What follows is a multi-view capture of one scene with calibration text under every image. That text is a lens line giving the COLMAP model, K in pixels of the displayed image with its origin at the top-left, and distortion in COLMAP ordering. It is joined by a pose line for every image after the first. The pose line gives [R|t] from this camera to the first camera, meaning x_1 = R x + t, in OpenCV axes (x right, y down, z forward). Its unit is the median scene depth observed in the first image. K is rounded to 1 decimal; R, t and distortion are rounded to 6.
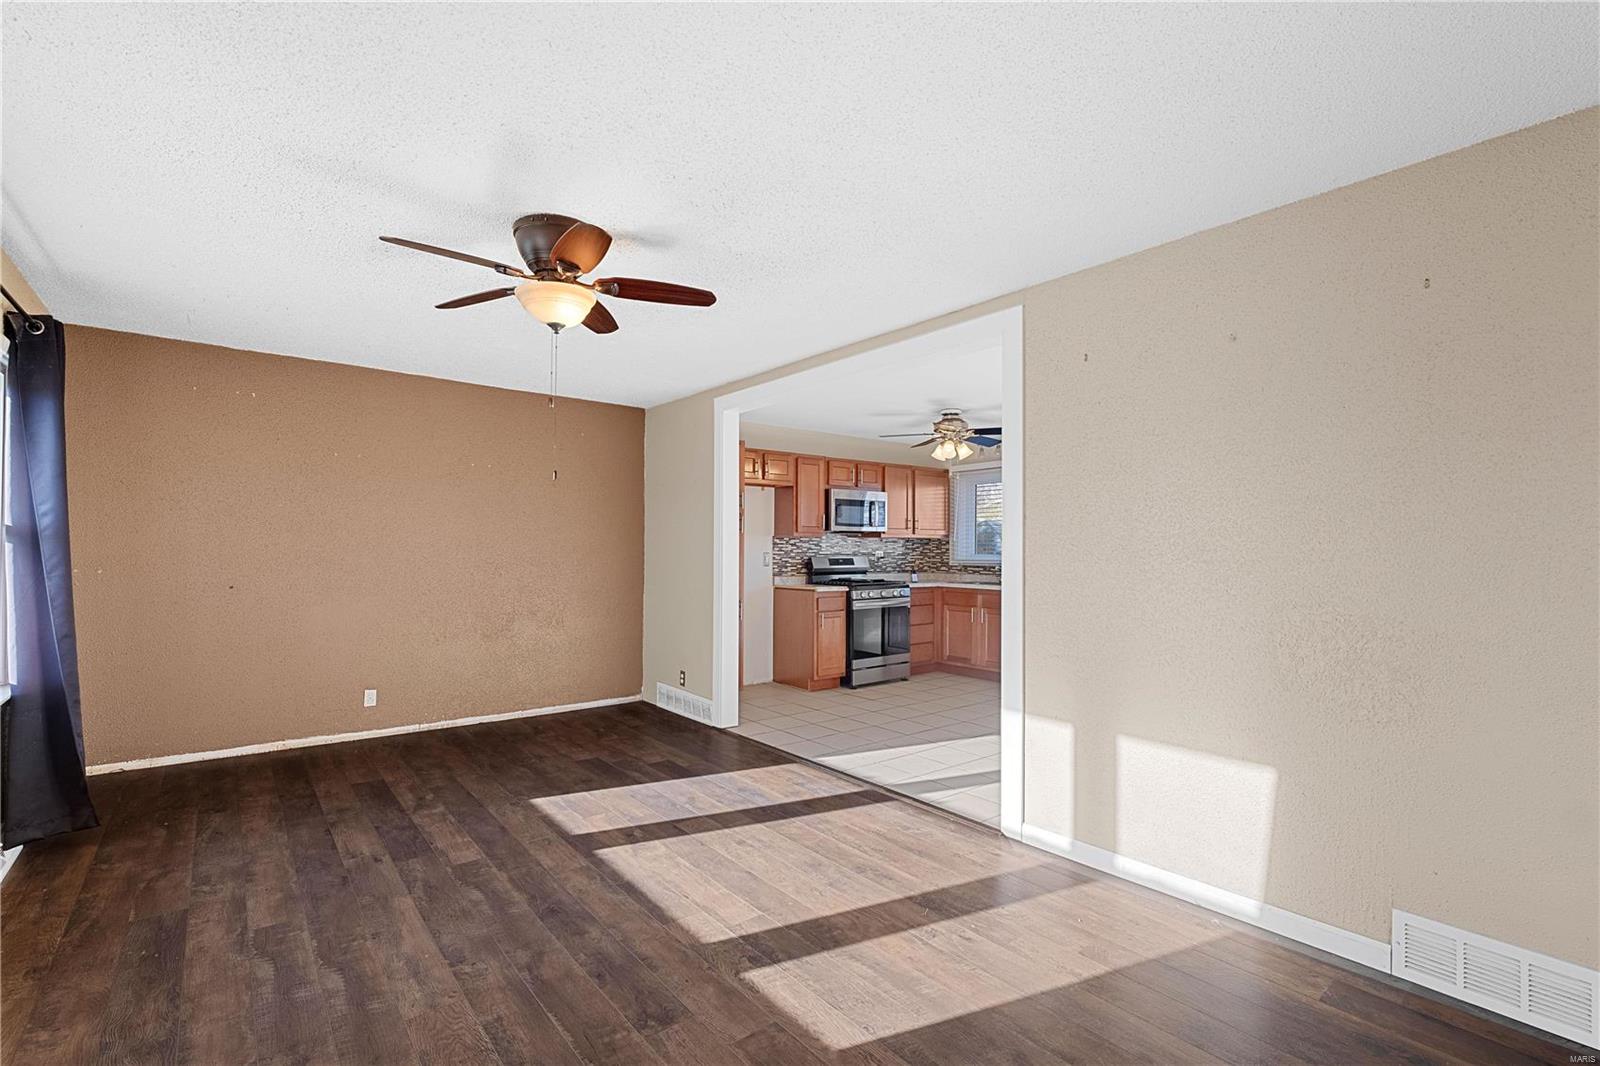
lens RADIAL K [[701.3, 0, 779.6], [0, 701.3, 560.7], [0, 0, 1]] dist [-0.011111, -0.000720]
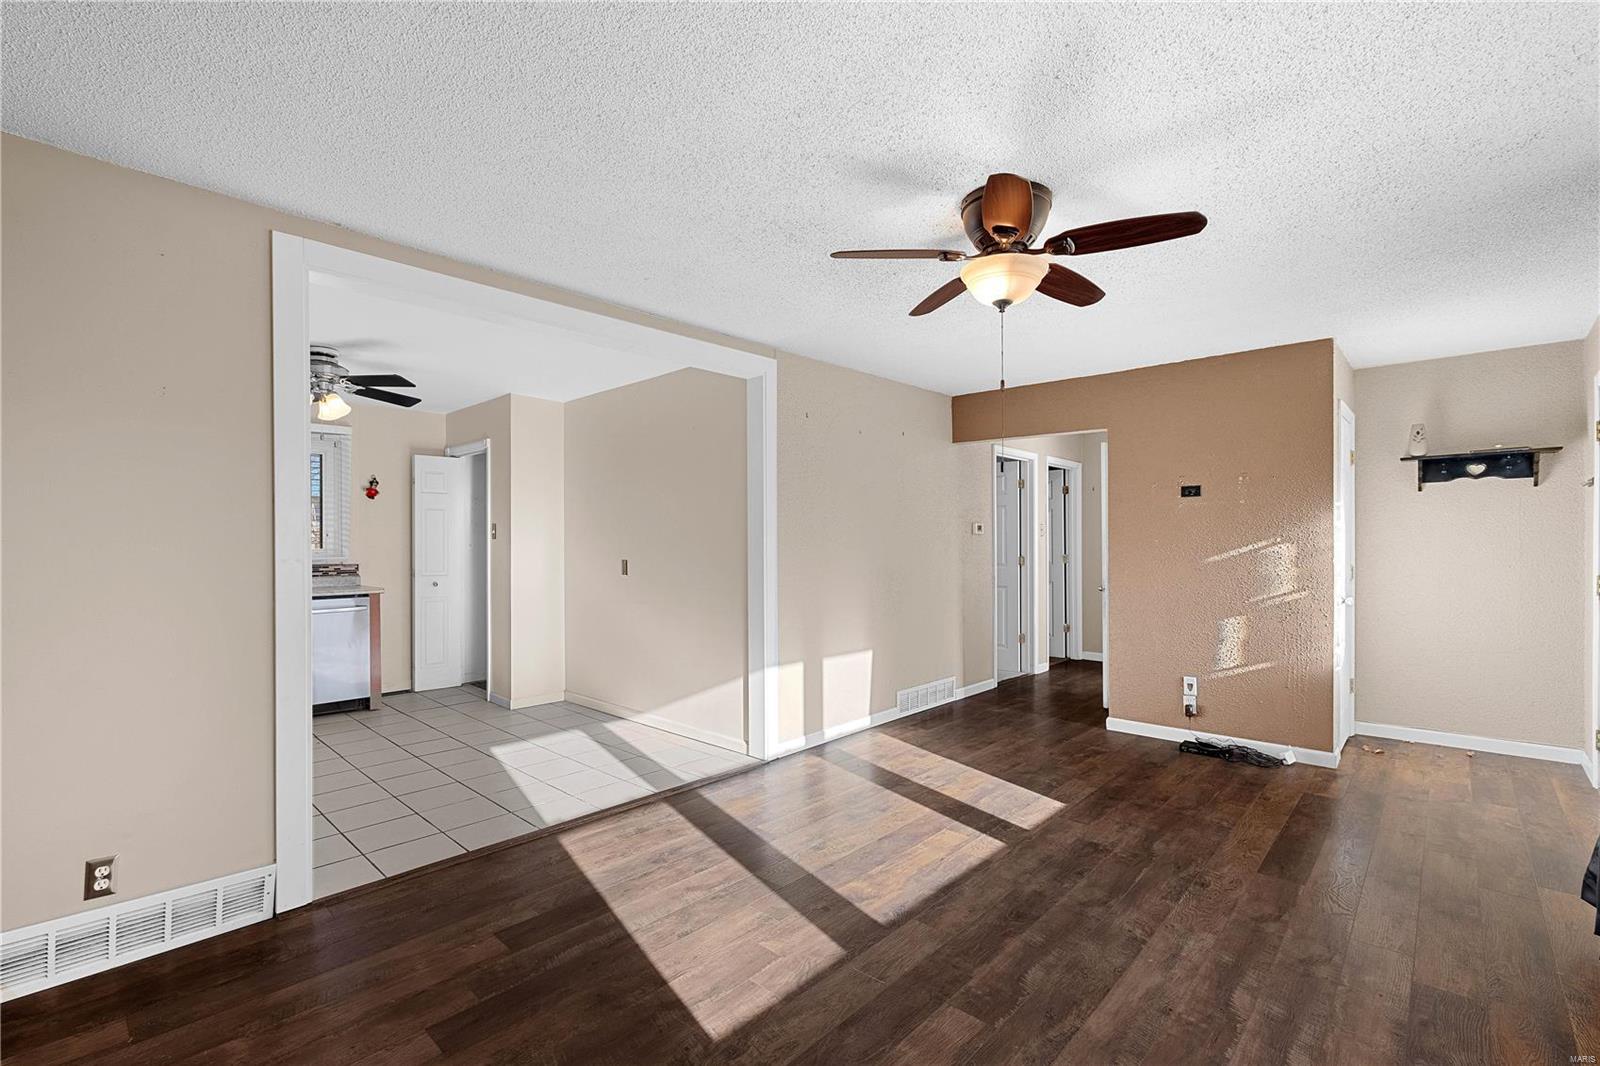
lens RADIAL K [[707.8, 0, 773.3], [0, 707.8, 531.0], [0, 0, 1]] dist [-0.014473, -0.000519]
pose [[-0.122617, 0.007088, 0.992429, -1.043254], [0.020111, 0.999787, -0.004656, -0.035471], [-0.992250, 0.019388, -0.122733, 1.195949]]
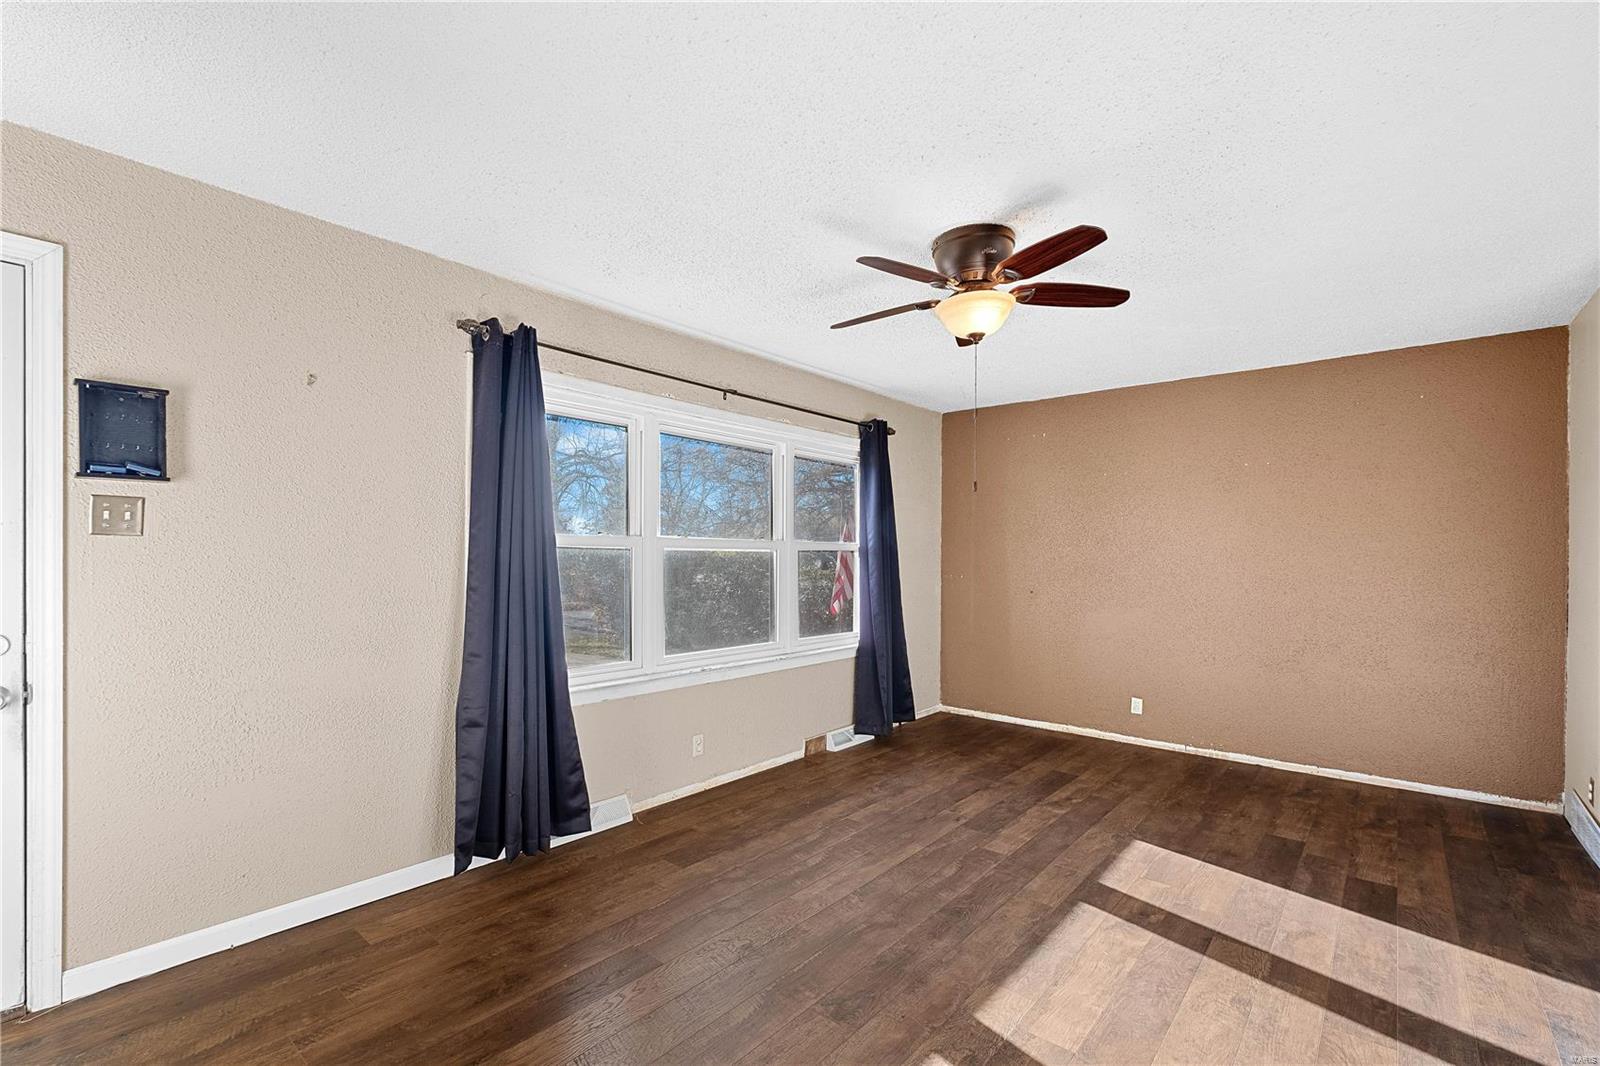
lens RADIAL K [[701.3, 0, 779.6], [0, 701.3, 560.7], [0, 0, 1]] dist [-0.011111, -0.000720]
pose [[0.175977, -0.000195, -0.984394, 0.526791], [-0.020887, 0.999774, -0.003932, -0.004702], [0.984173, 0.021252, 0.175933, 0.452187]]
